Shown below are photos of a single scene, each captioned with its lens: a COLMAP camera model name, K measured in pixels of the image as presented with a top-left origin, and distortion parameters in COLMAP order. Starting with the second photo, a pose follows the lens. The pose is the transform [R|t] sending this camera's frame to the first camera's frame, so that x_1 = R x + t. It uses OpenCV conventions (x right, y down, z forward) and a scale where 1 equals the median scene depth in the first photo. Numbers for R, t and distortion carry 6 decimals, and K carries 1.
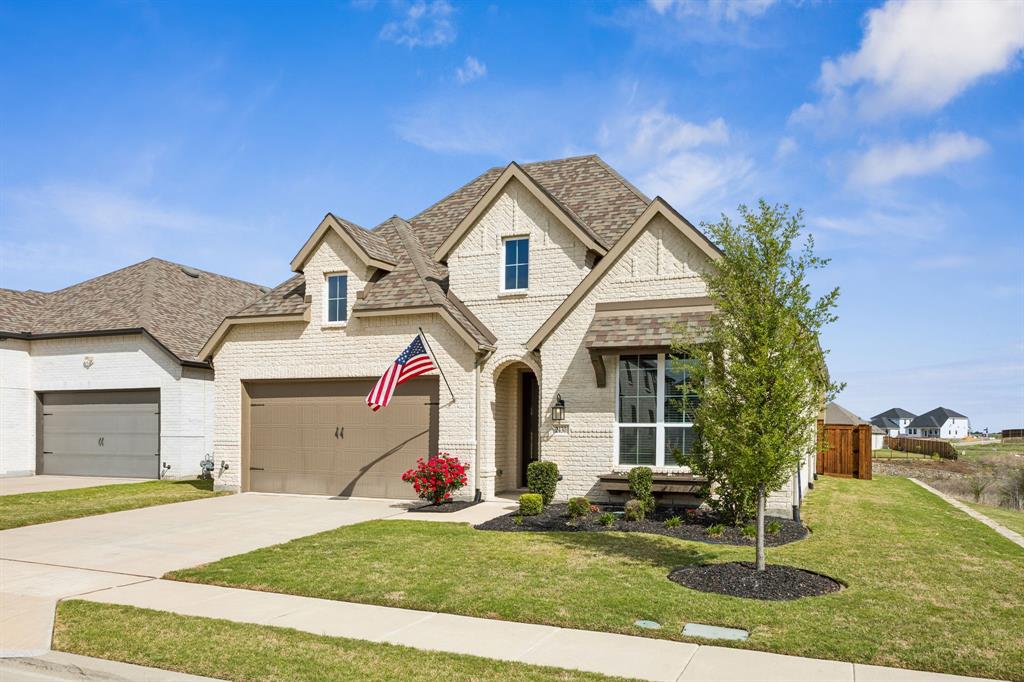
lens RADIAL K [[393.5, 0, 510.2], [0, 393.5, 351.4], [0, 0, 1]] dist [0.000361, 0.000039]
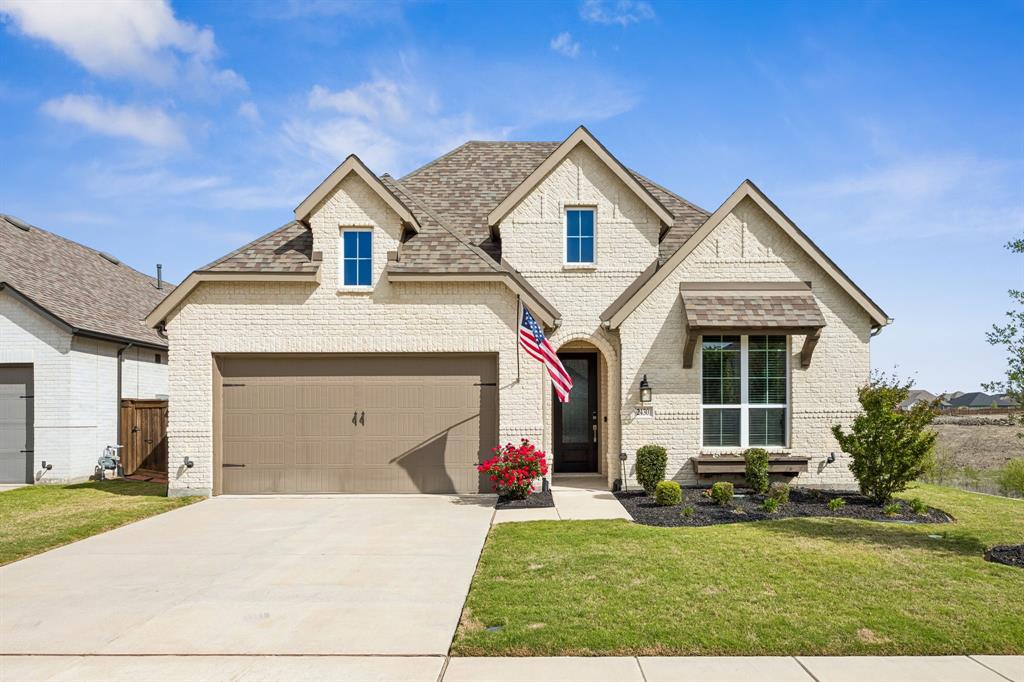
lens RADIAL K [[384.1, 0, 512.0], [0, 384.1, 341.0], [0, 0, 1]] dist [-0.000908, -0.000028]
pose [[0.972354, 0.033833, 0.231046, -0.342221], [-0.035640, 0.999358, 0.003649, 0.030091], [-0.230775, -0.011782, 0.972936, 0.144968]]
